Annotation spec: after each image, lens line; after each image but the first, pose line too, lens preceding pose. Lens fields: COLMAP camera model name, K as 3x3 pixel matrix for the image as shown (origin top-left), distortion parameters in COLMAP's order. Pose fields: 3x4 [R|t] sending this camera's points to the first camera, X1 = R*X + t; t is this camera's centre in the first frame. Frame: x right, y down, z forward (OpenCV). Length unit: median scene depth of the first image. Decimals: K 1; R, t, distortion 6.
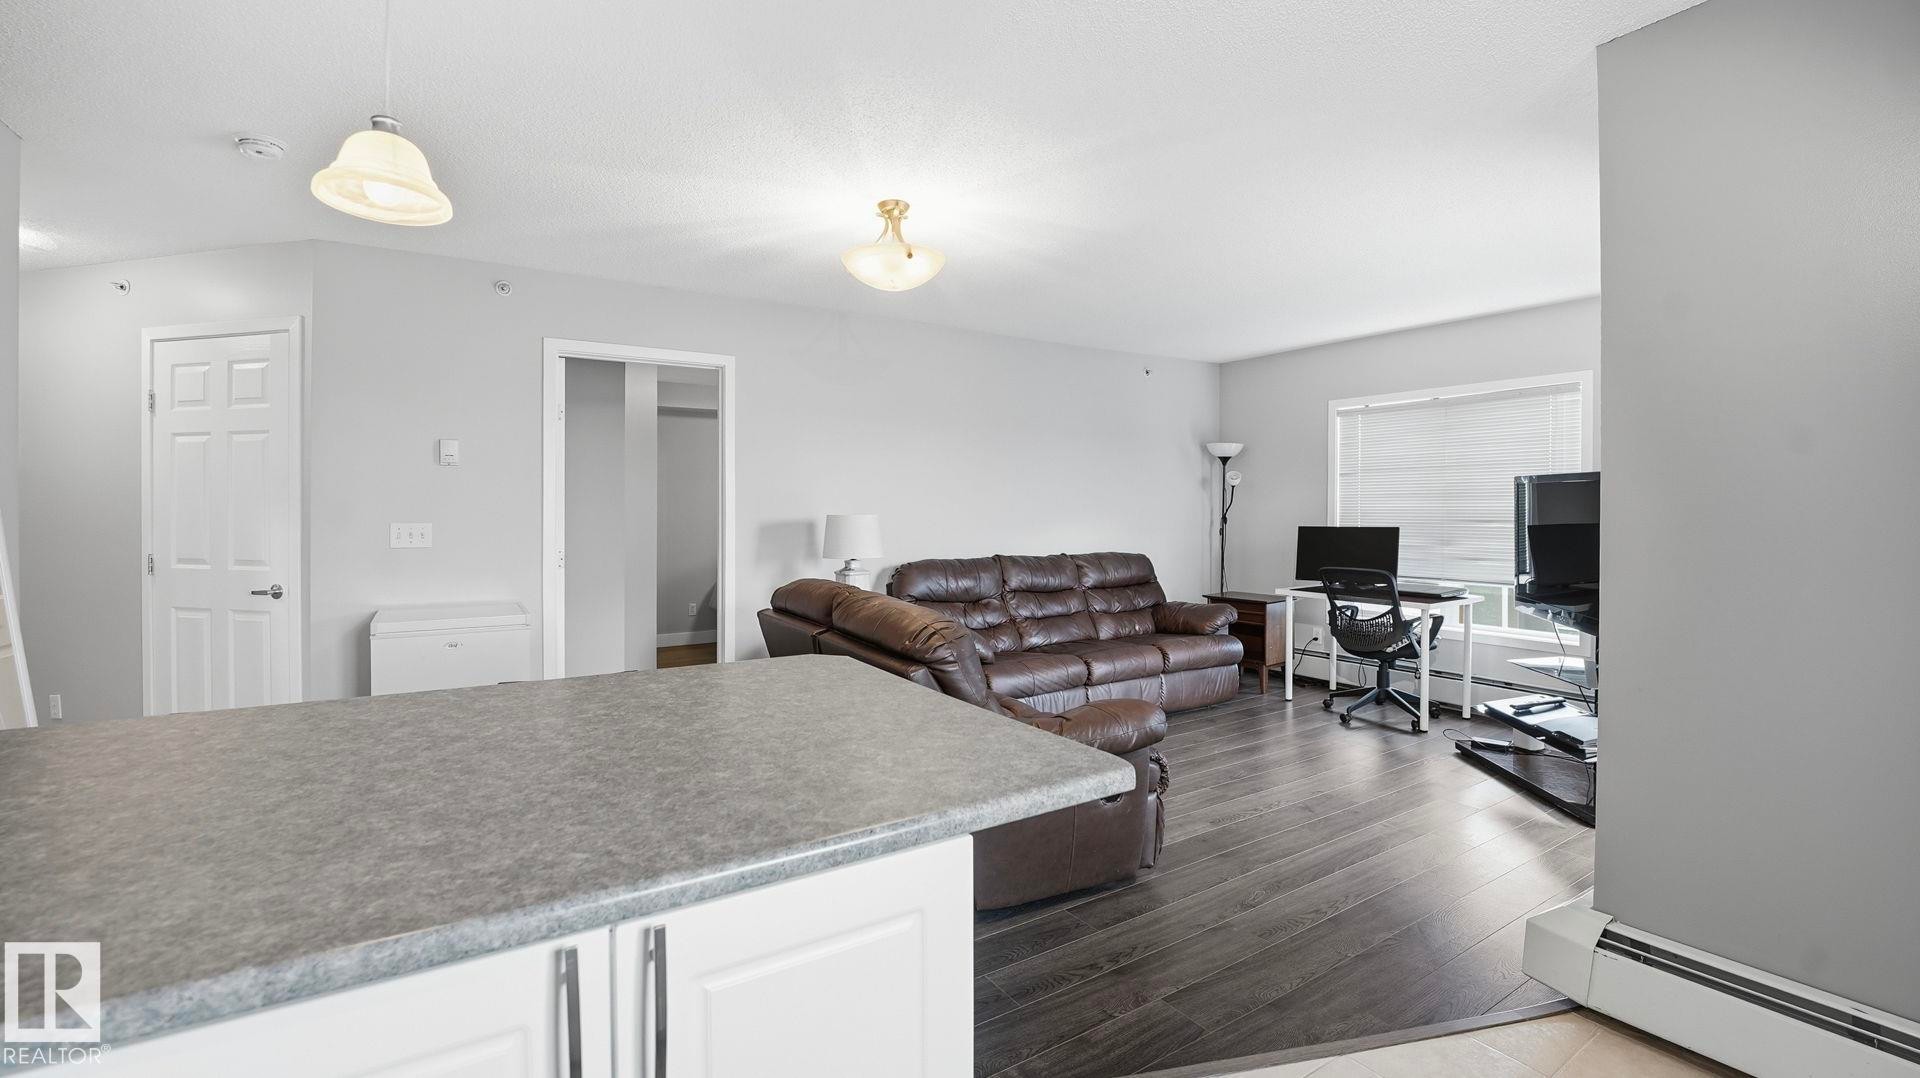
lens RADIAL K [[829.8, 0, 961.2], [0, 829.8, 512.2], [0, 0, 1]] dist [-0.003674, -0.000361]
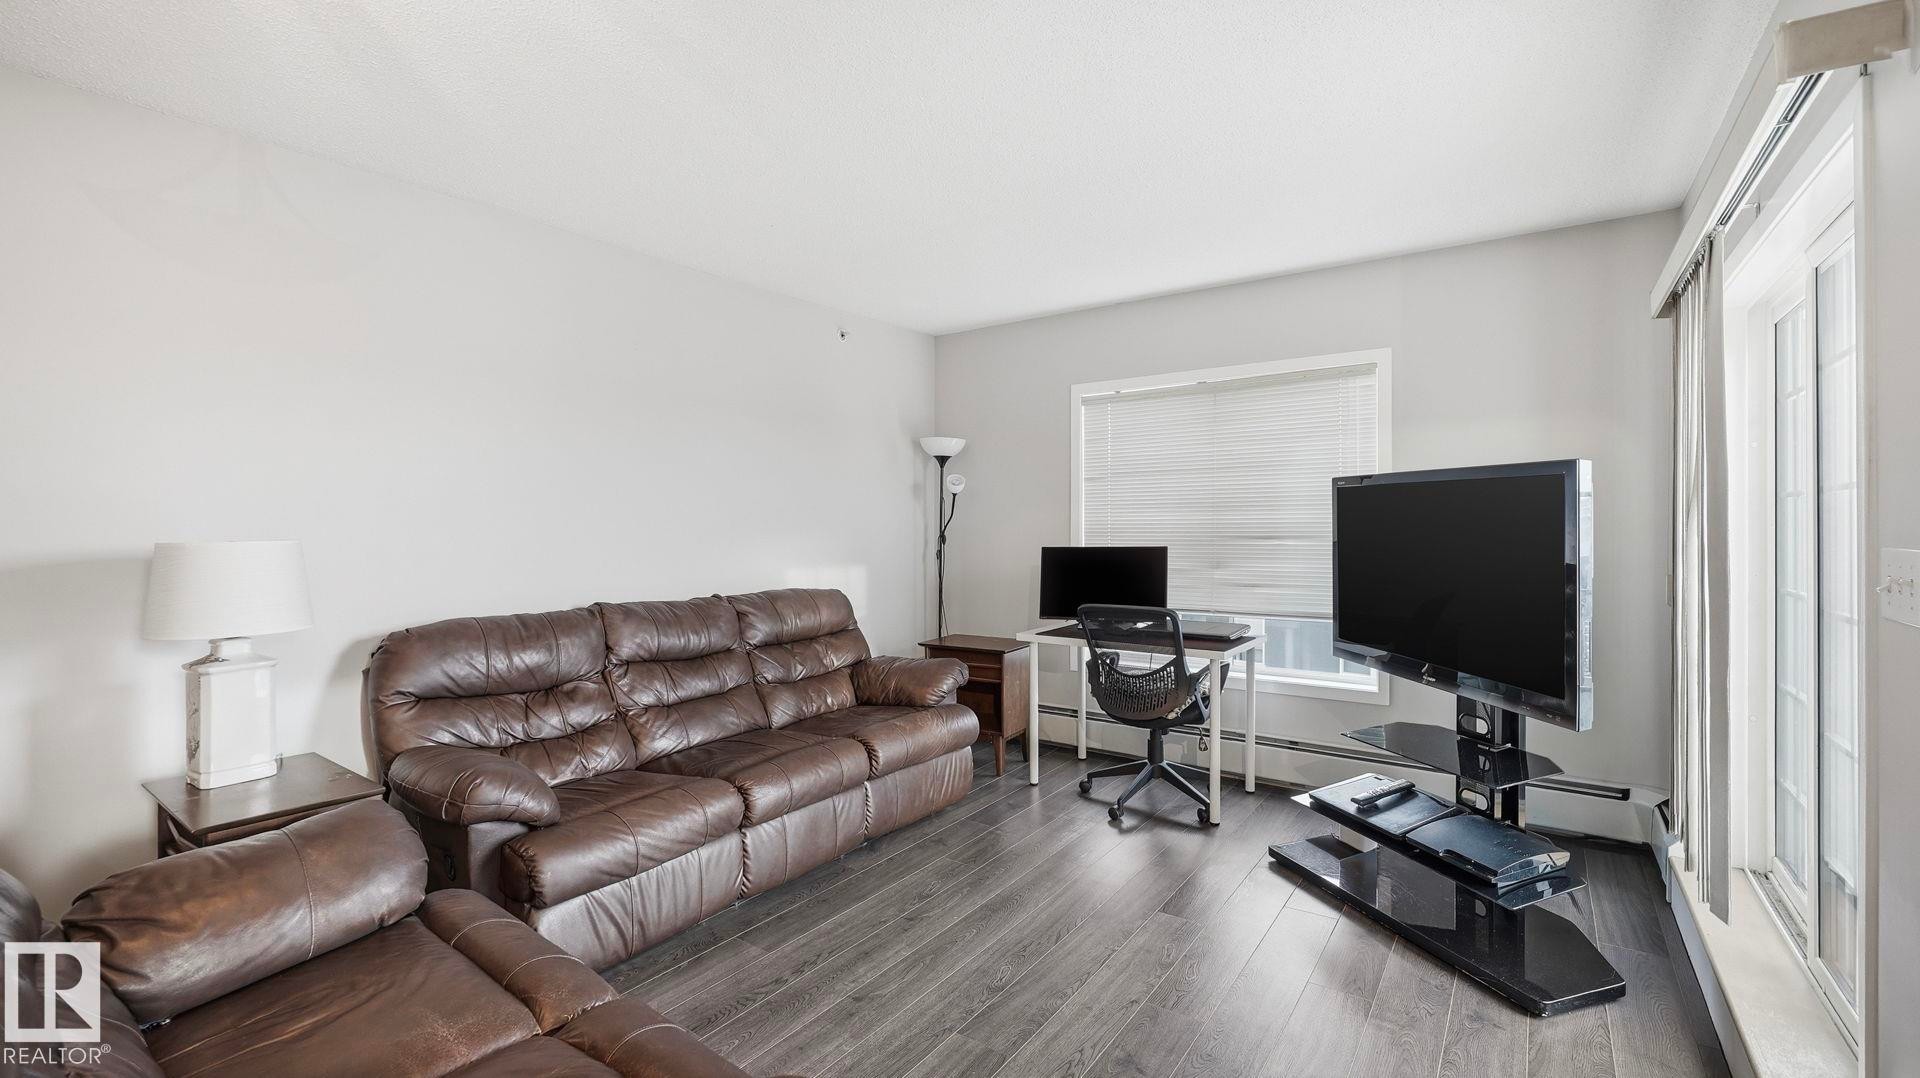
lens RADIAL K [[829.8, 0, 961.2], [0, 829.8, 512.2], [0, 0, 1]] dist [-0.003674, -0.000361]
pose [[0.935298, -0.002293, 0.353853, 0.077943], [0.009305, 0.999793, -0.018114, -0.001400], [-0.353738, 0.020235, 0.935126, 0.345422]]
